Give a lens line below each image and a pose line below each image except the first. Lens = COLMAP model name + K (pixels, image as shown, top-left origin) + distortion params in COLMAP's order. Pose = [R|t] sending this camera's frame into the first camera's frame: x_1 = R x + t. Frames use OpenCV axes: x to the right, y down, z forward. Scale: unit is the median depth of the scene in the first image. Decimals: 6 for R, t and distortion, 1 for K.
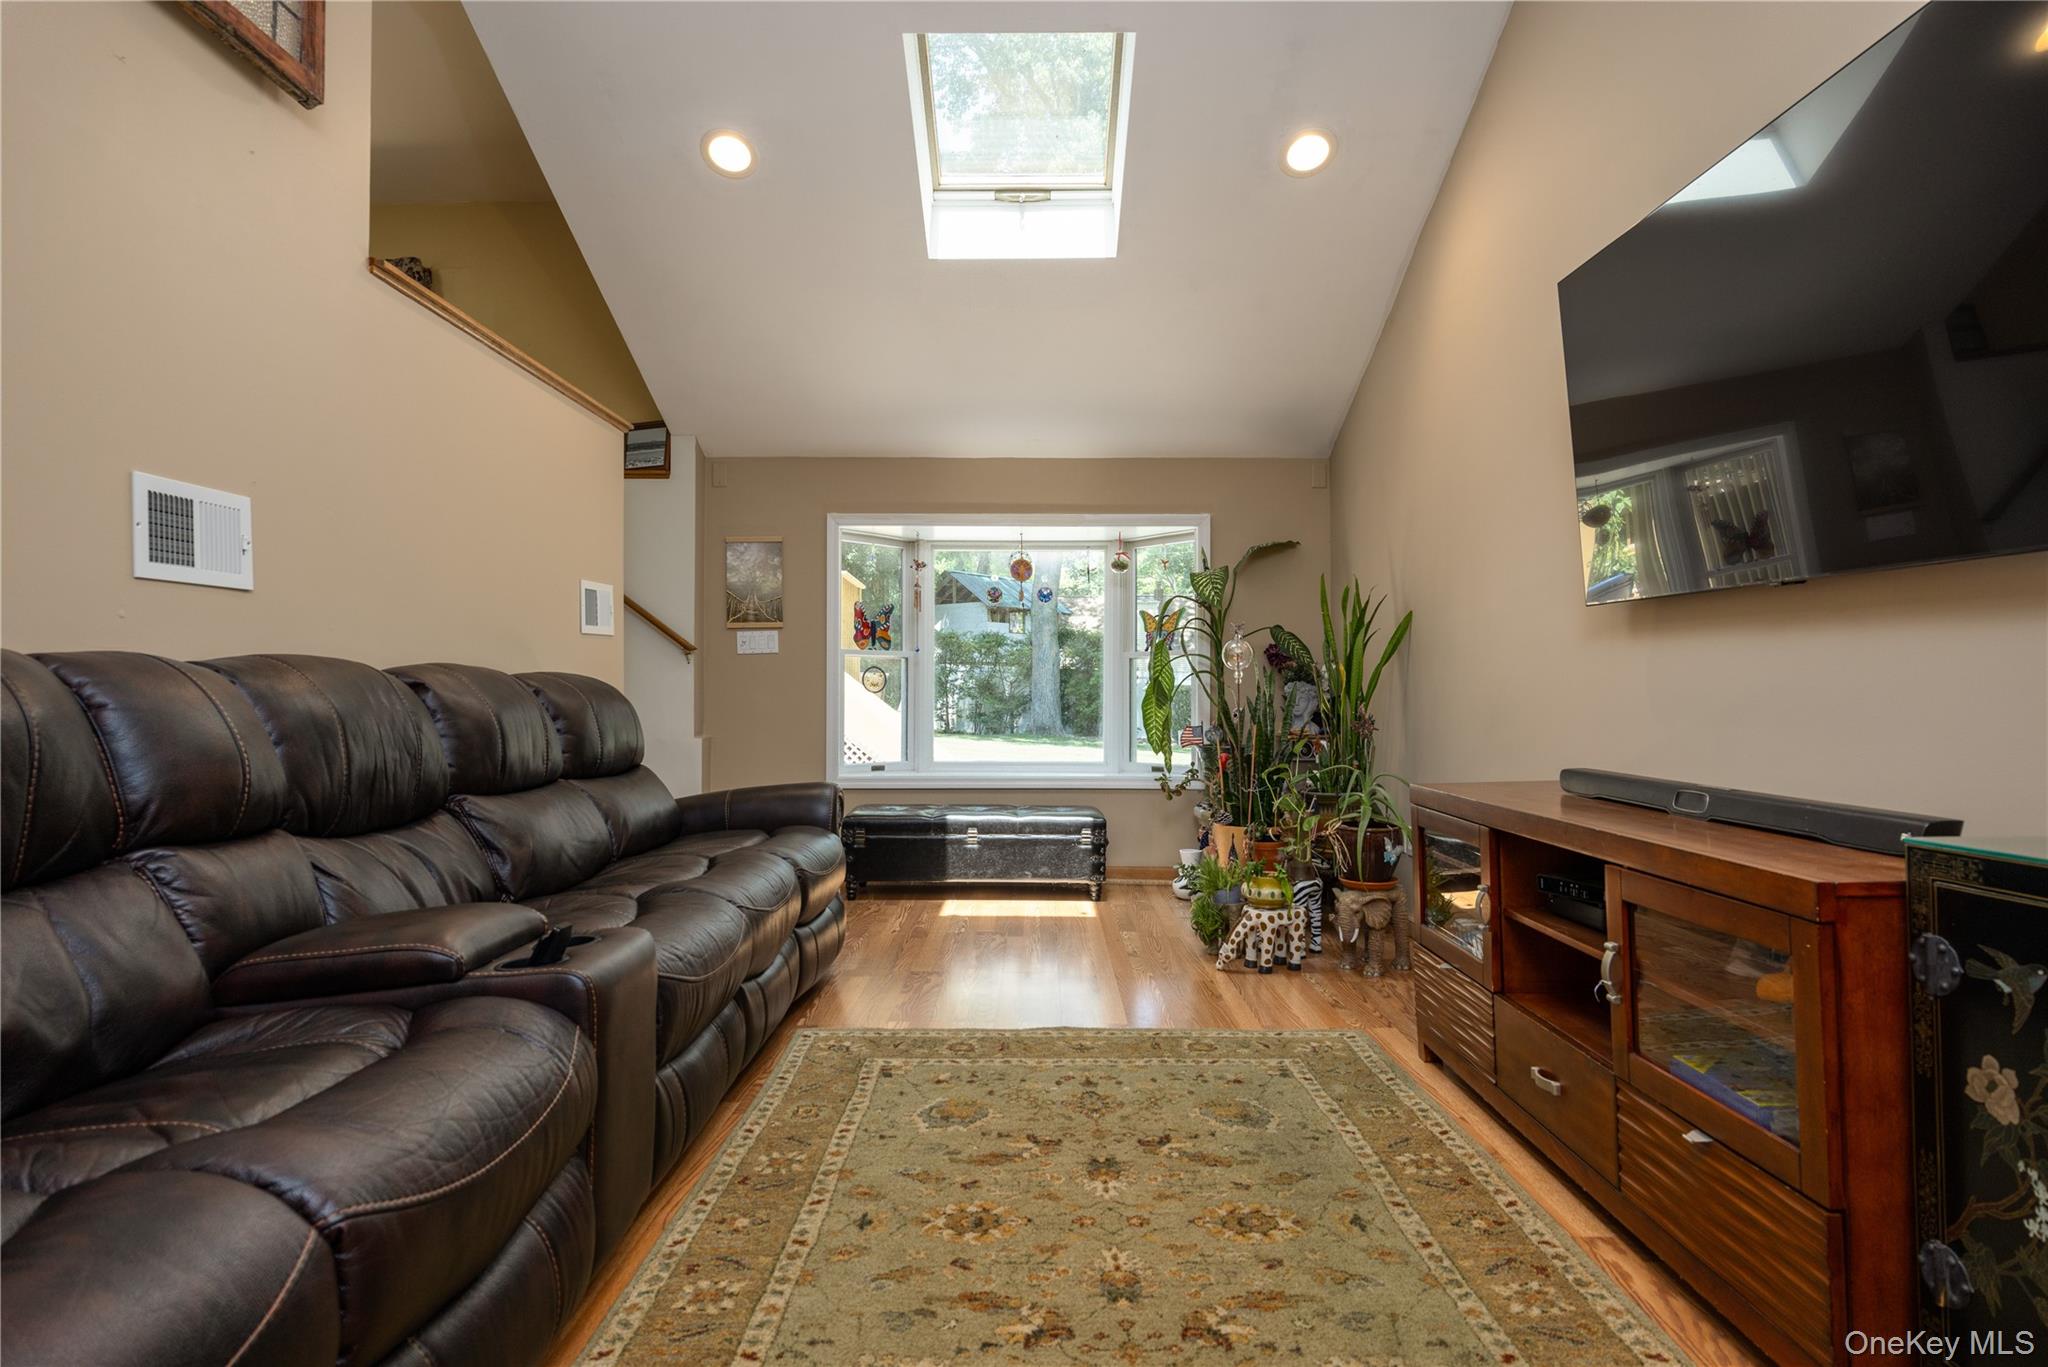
lens RADIAL K [[1116.7, 0, 1025.4], [0, 1116.7, 684.1], [0, 0, 1]] dist [0.001669, 0.001466]
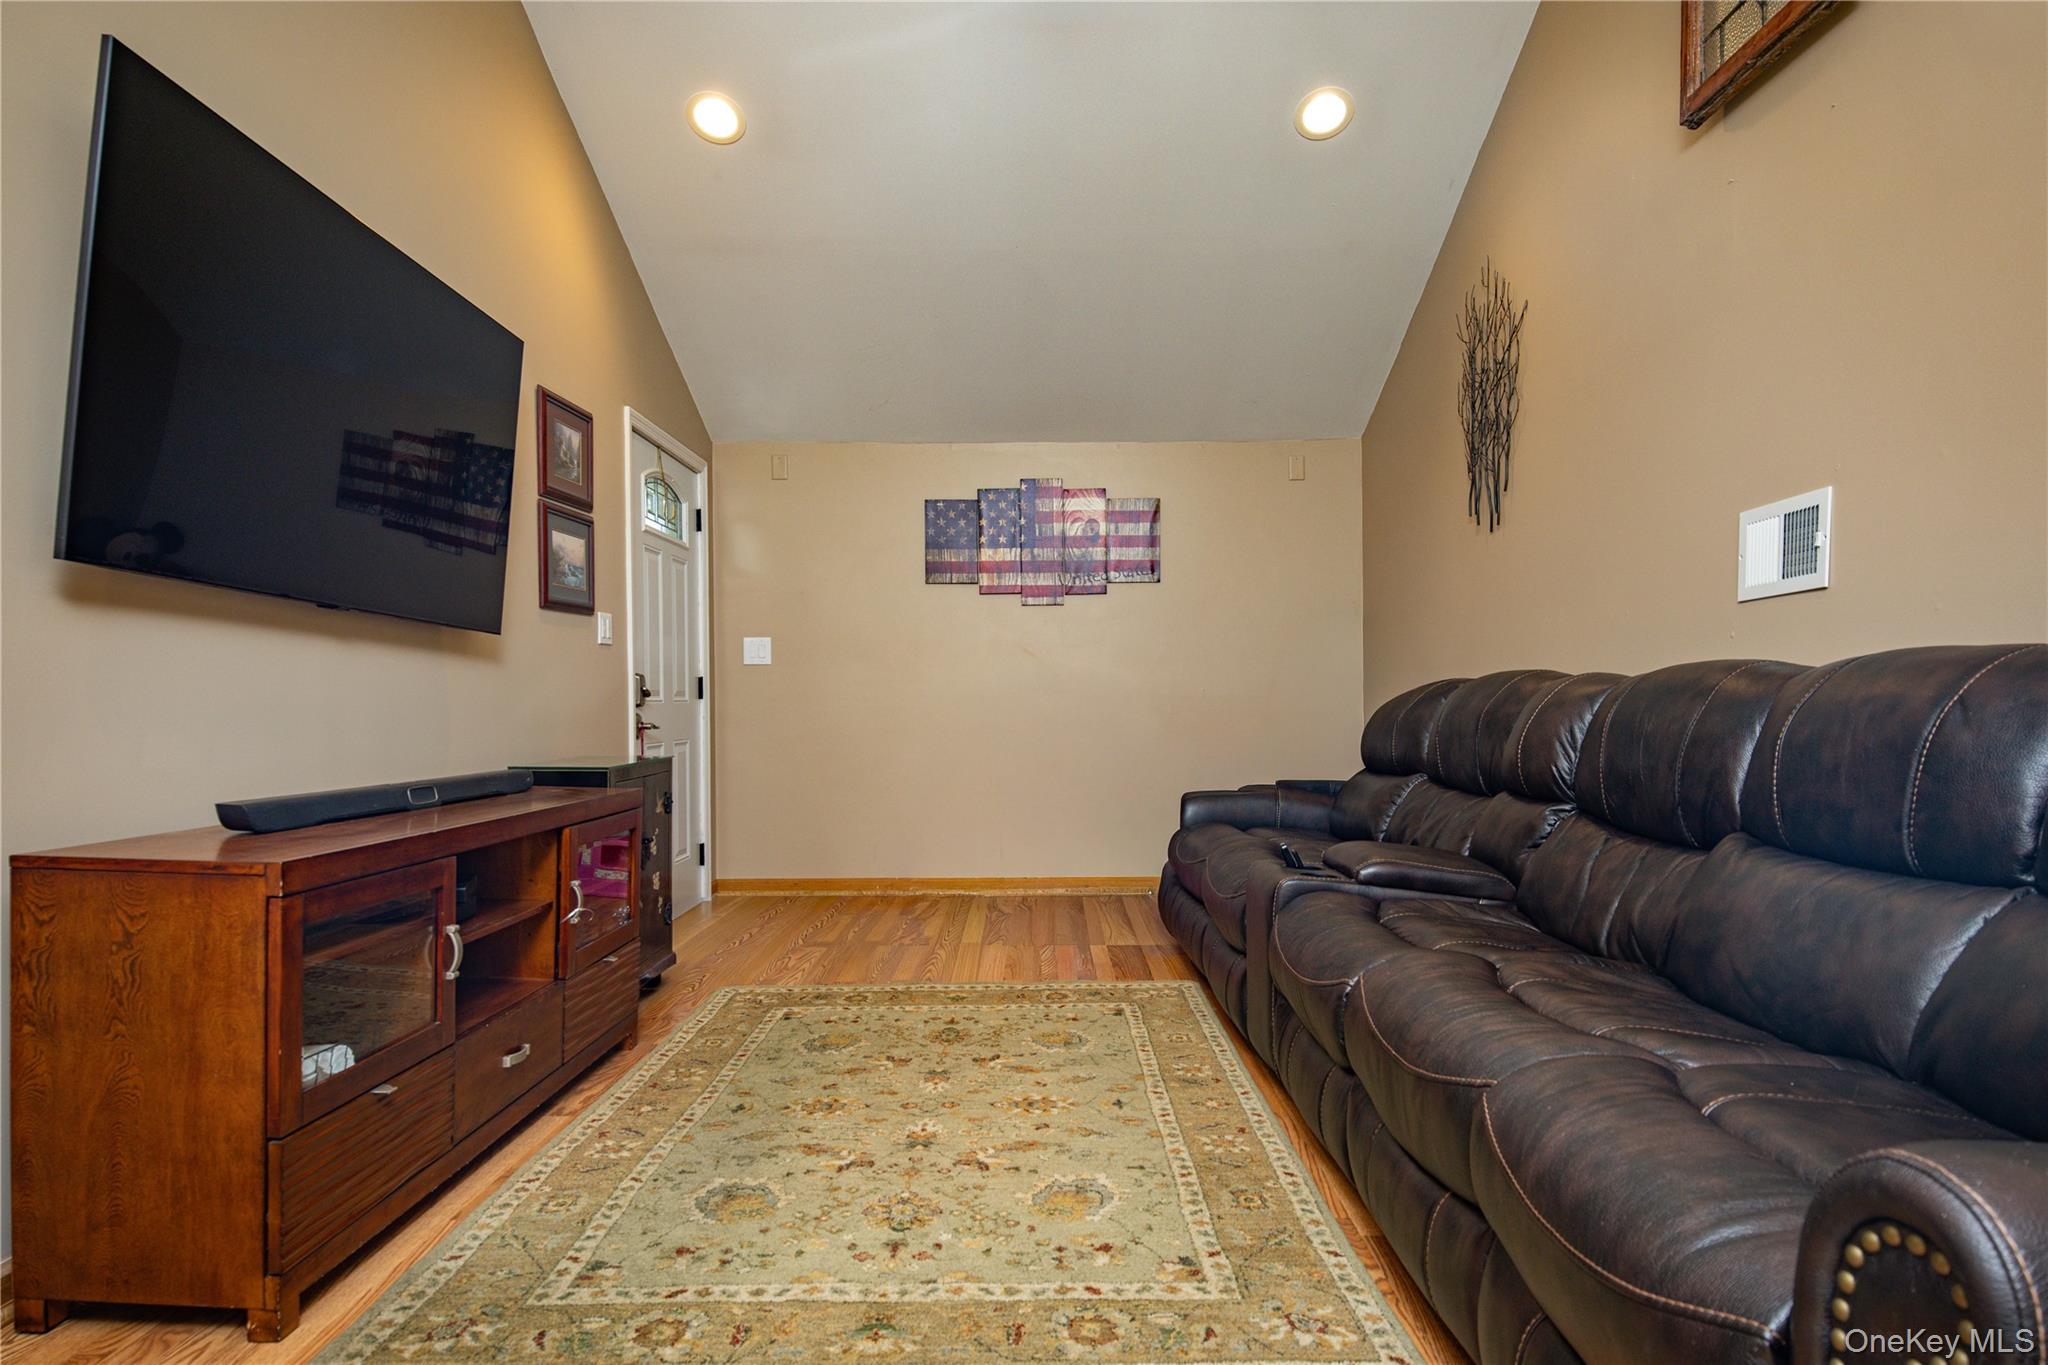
lens RADIAL K [[1116.7, 0, 1021.0], [0, 1116.7, 693.5], [0, 0, 1]] dist [0.001669, 0.001466]
pose [[-0.999984, 0.001861, 0.005325, -0.031202], [0.001763, 0.999832, -0.018253, 0.020148], [-0.005358, -0.018244, -0.999819, 1.914293]]
